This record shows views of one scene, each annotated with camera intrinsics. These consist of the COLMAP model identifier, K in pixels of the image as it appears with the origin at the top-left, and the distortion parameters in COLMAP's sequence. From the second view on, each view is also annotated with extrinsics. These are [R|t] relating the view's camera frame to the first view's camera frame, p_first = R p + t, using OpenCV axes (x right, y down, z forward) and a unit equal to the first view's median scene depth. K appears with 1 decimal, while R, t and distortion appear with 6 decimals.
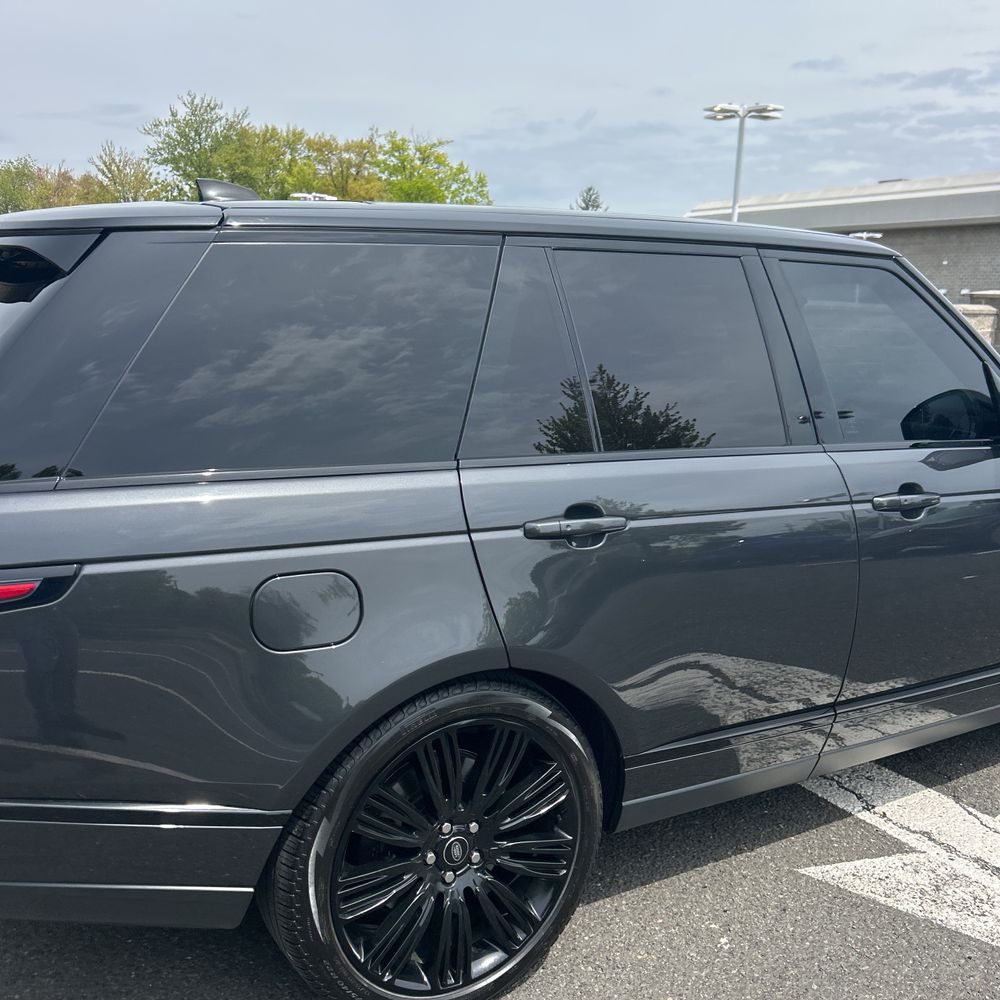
lens RADIAL K [[1036.8, 0, 488.7], [0, 1036.8, 506.0], [0, 0, 1]] dist [0.026805, -0.011082]
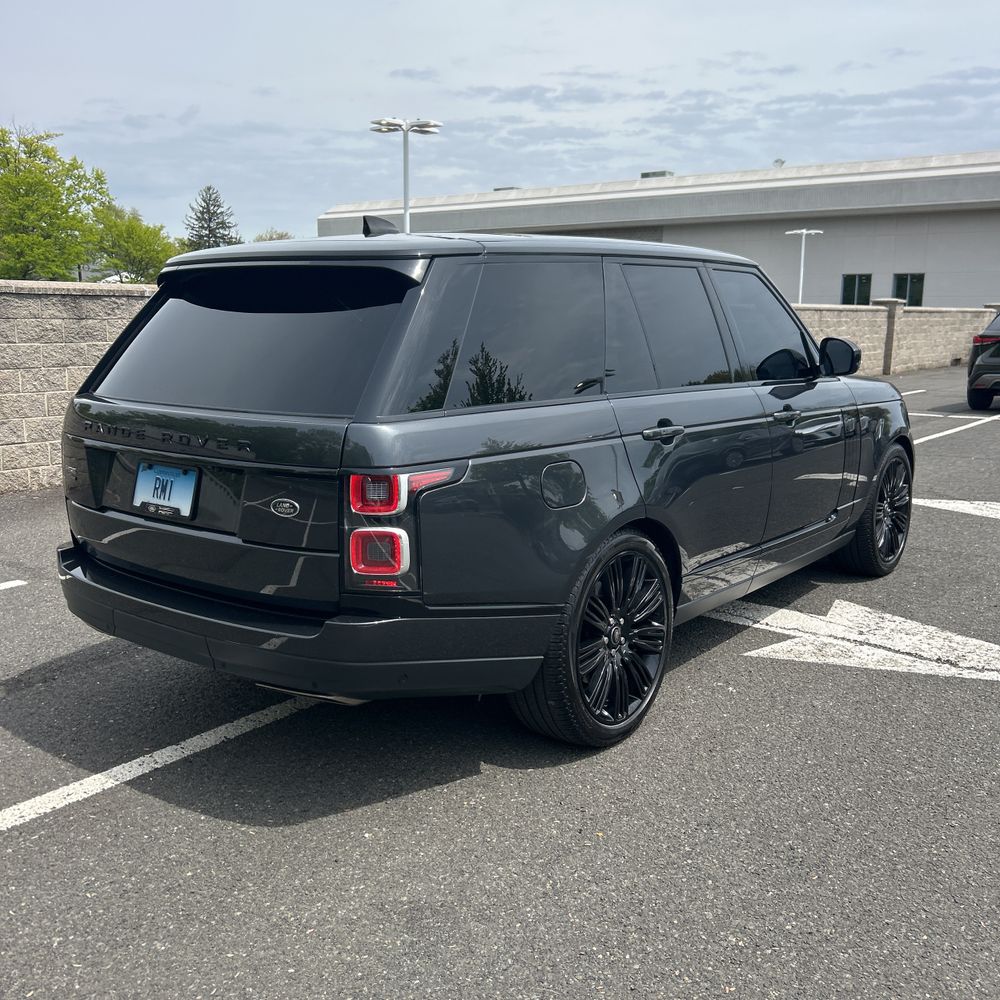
lens RADIAL K [[1042.3, 0, 500.0], [0, 1042.3, 500.0], [0, 0, 1]] dist [0.037004, -0.020693]
pose [[0.932126, -0.086783, 0.351581, -0.030110], [0.089225, 0.995968, 0.009287, 0.003550], [-0.350970, 0.022713, 0.936111, -0.018583]]
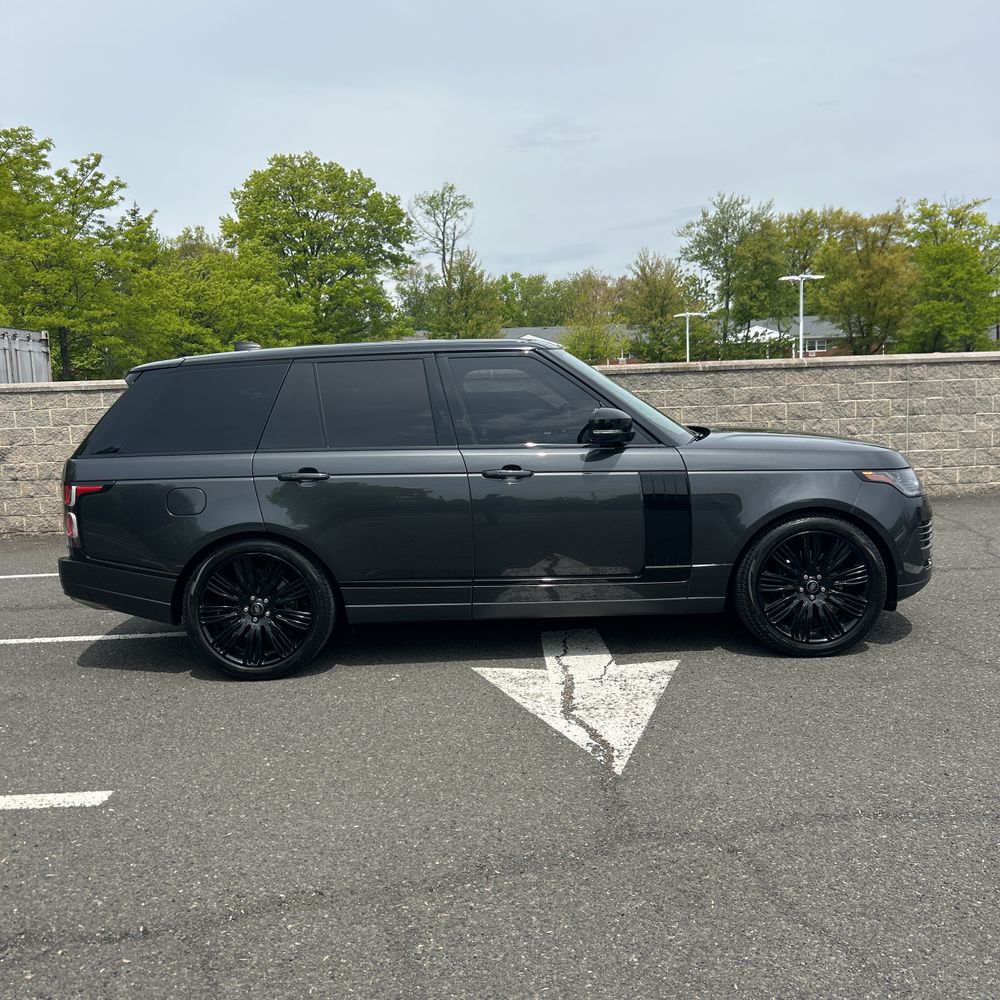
lens RADIAL K [[1042.3, 0, 500.0], [0, 1042.3, 500.0], [0, 0, 1]] dist [0.037004, -0.020693]
pose [[0.862751, 0.000944, -0.505628, 0.067844], [-0.041462, 0.996762, -0.068887, 0.008820], [0.503926, 0.080397, 0.859997, -0.033835]]
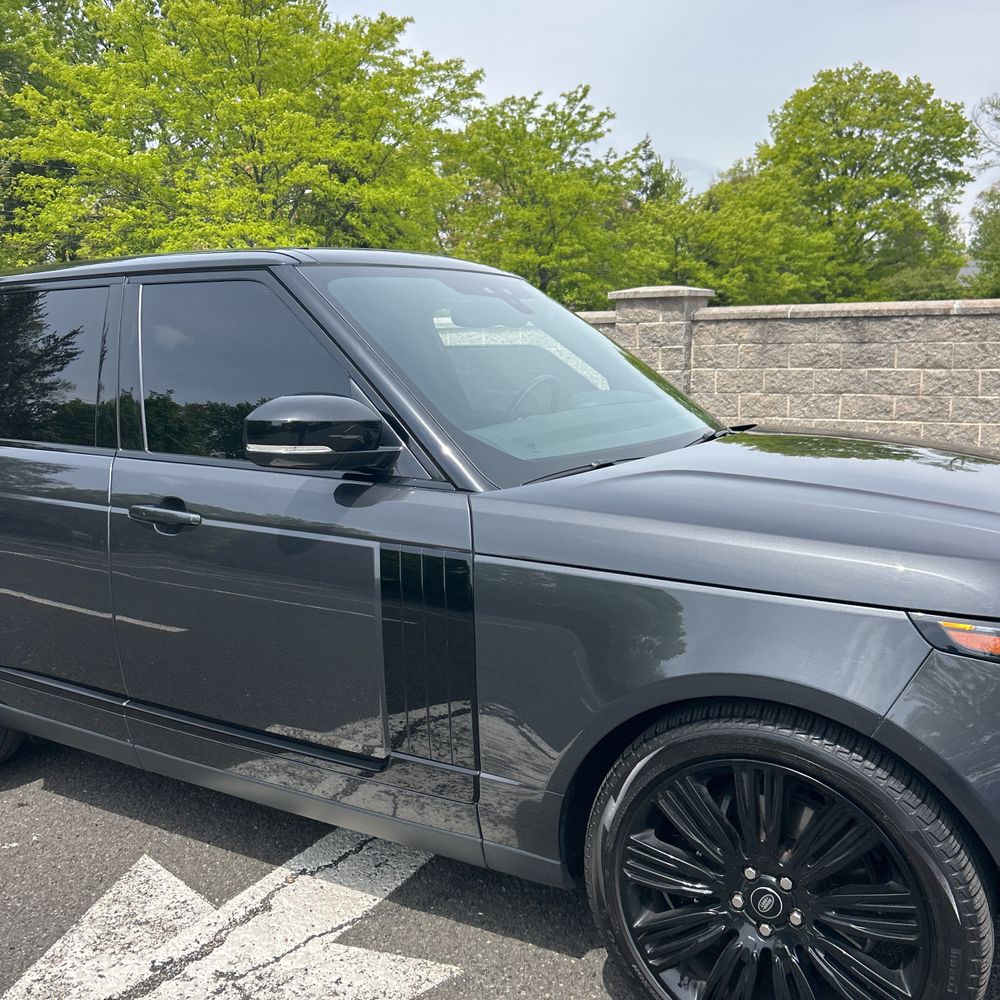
lens RADIAL K [[1015.5, 0, 485.6], [0, 1015.5, 500.8], [0, 0, 1]] dist [0.030021, -0.015457]
pose [[0.470648, 0.107919, -0.875696, 0.068850], [-0.139177, 0.989147, 0.047098, -0.005520], [0.871275, 0.099711, 0.480560, 0.039459]]
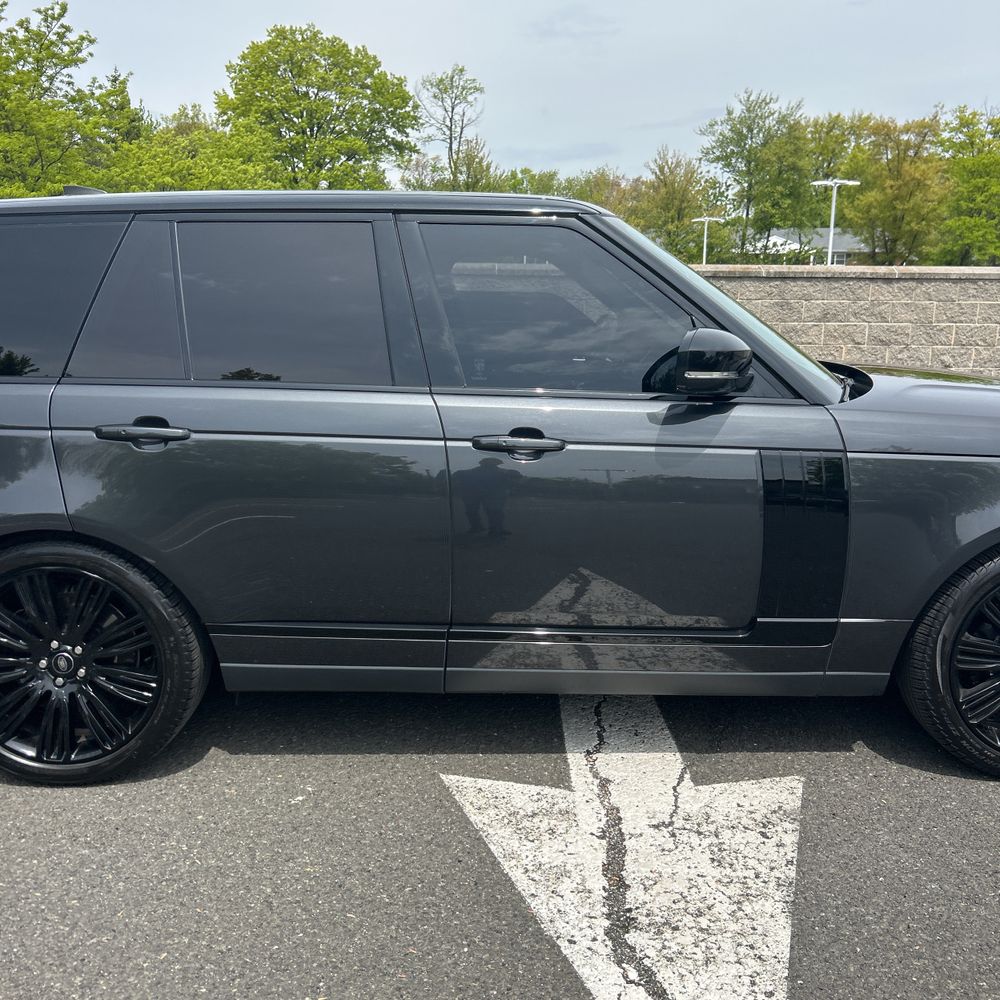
lens RADIAL K [[1033.3, 0, 502.9], [0, 1033.3, 502.0], [0, 0, 1]] dist [-0.010196, 0.055925]
pose [[0.863637, 0.085528, -0.496806, 0.045049], [-0.083660, 0.996153, 0.026061, 0.001350], [0.497124, 0.019056, 0.867470, 0.003868]]
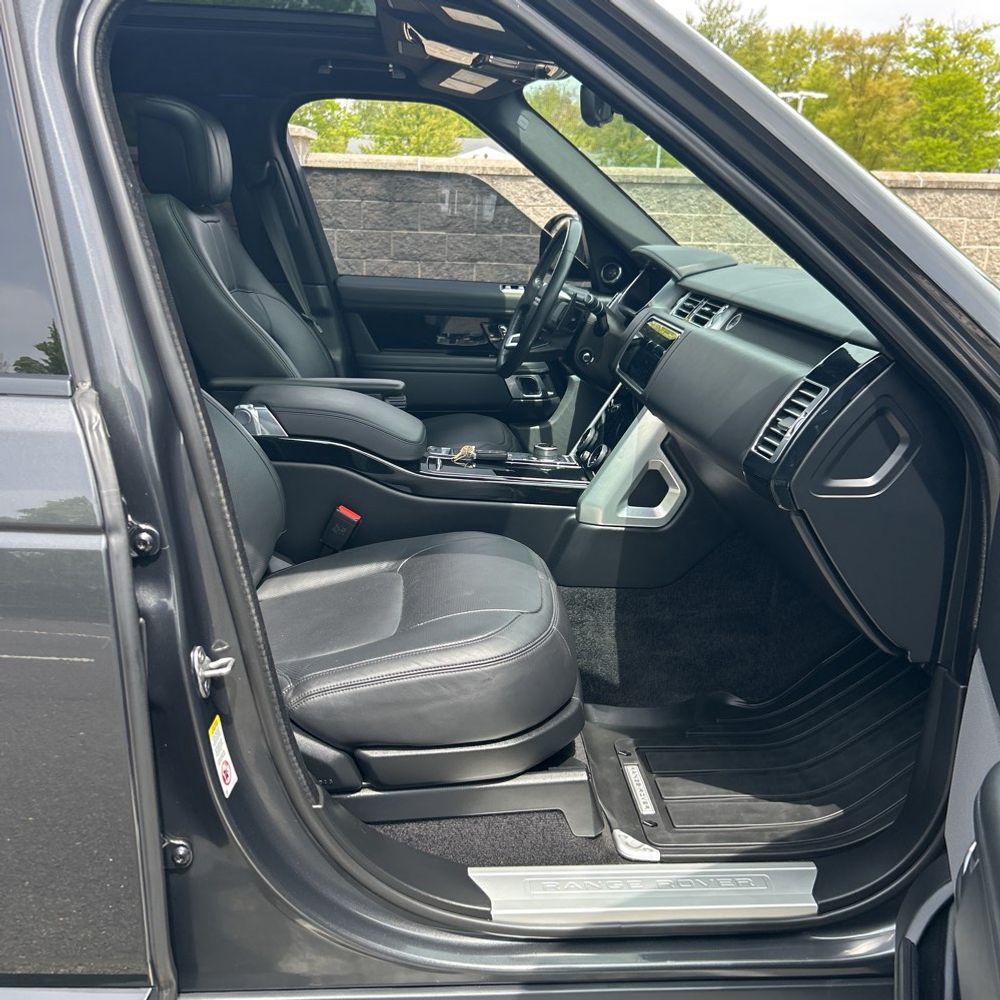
lens RADIAL K [[1013.8, 0, 492.2], [0, 1013.8, 499.8], [0, 0, 1]] dist [0.037545, -0.035188]
pose [[0.881342, 0.128304, -0.454724, 0.030649], [-0.093664, 0.990767, 0.098016, -0.003346], [0.463101, -0.043794, 0.885223, 0.034900]]
